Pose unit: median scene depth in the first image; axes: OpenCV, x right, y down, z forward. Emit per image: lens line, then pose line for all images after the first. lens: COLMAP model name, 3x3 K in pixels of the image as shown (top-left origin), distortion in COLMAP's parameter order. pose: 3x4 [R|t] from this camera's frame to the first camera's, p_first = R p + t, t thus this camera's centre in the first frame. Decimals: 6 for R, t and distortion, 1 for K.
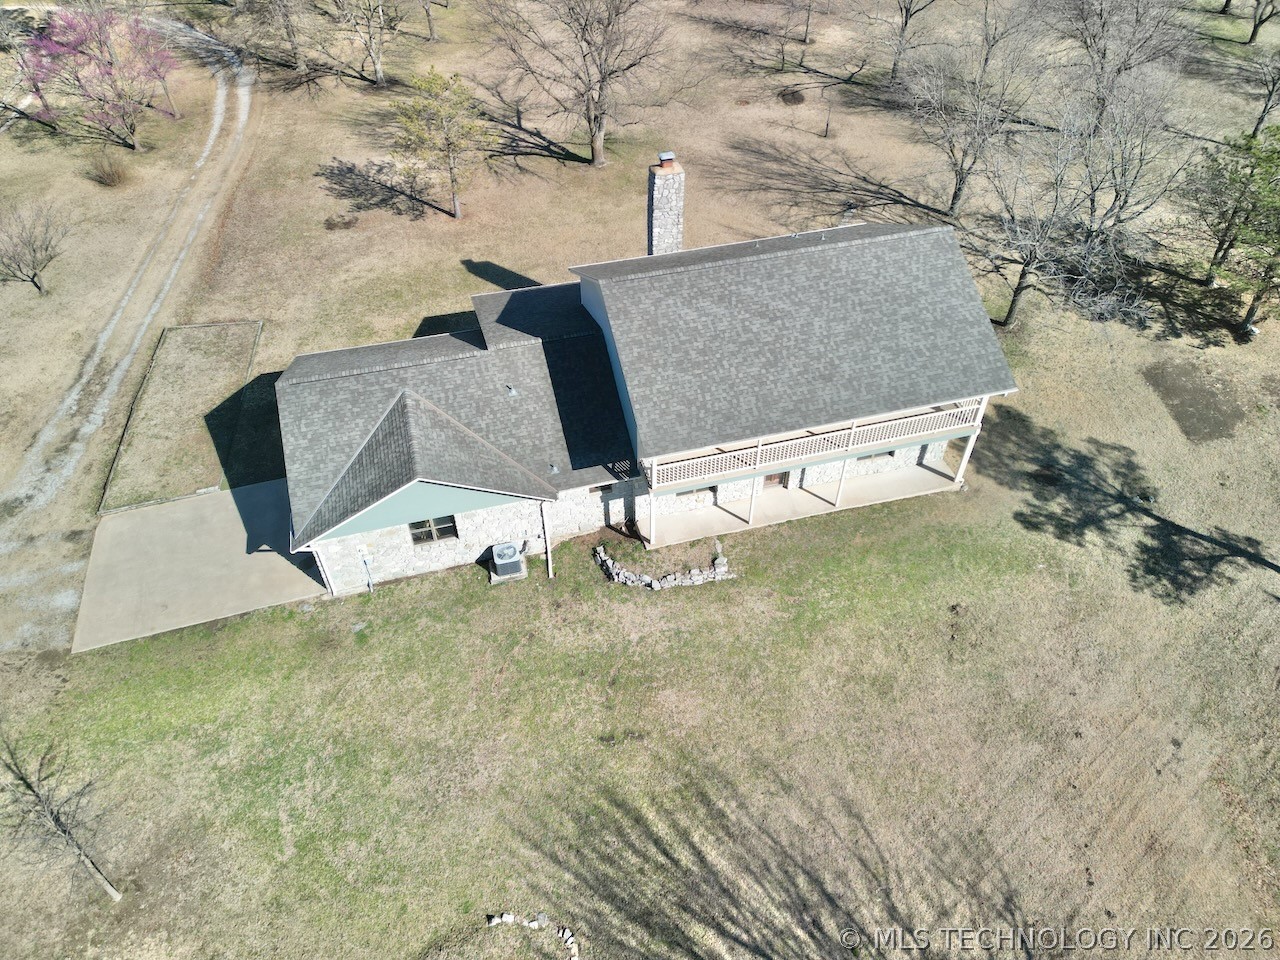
lens RADIAL K [[893.1, 0, 637.7], [0, 893.1, 468.7], [0, 0, 1]] dist [0.073140, -0.064180]
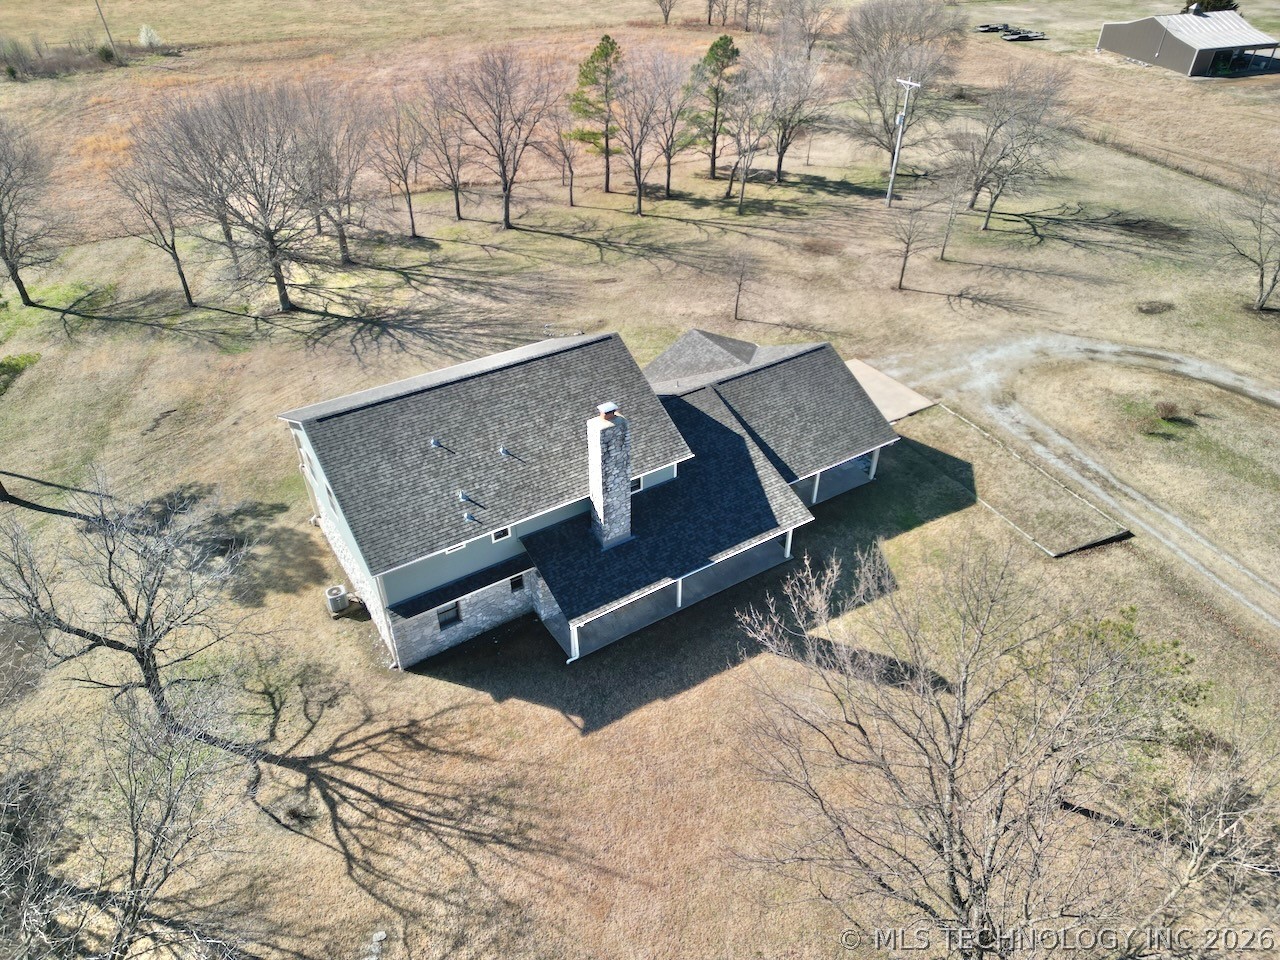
lens RADIAL K [[893.1, 0, 646.5], [0, 893.1, 475.0], [0, 0, 1]] dist [0.073140, -0.064180]
pose [[-0.951044, 0.182259, -0.249594, 0.240450], [-0.213726, 0.195501, 0.957131, -1.221348], [0.223242, 0.963619, -0.146977, 1.223440]]
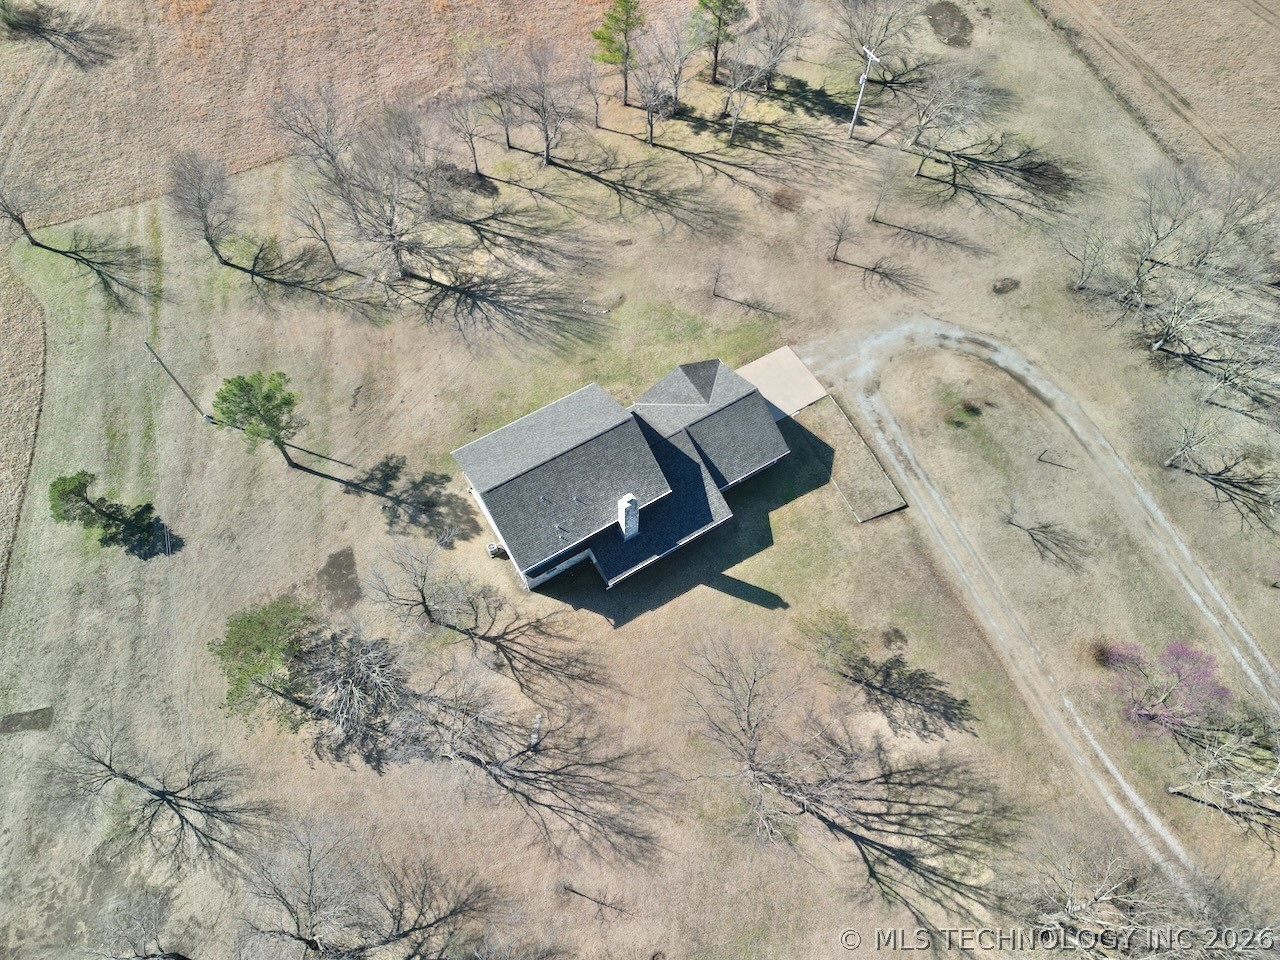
lens RADIAL K [[893.1, 0, 647.9], [0, 893.1, 480.6], [0, 0, 1]] dist [0.073140, -0.064180]
pose [[-0.957826, 0.244181, -0.151478, 0.275181], [-0.212251, -0.245863, 0.945781, -2.132885], [0.193699, 0.938044, 0.287321, 0.448443]]
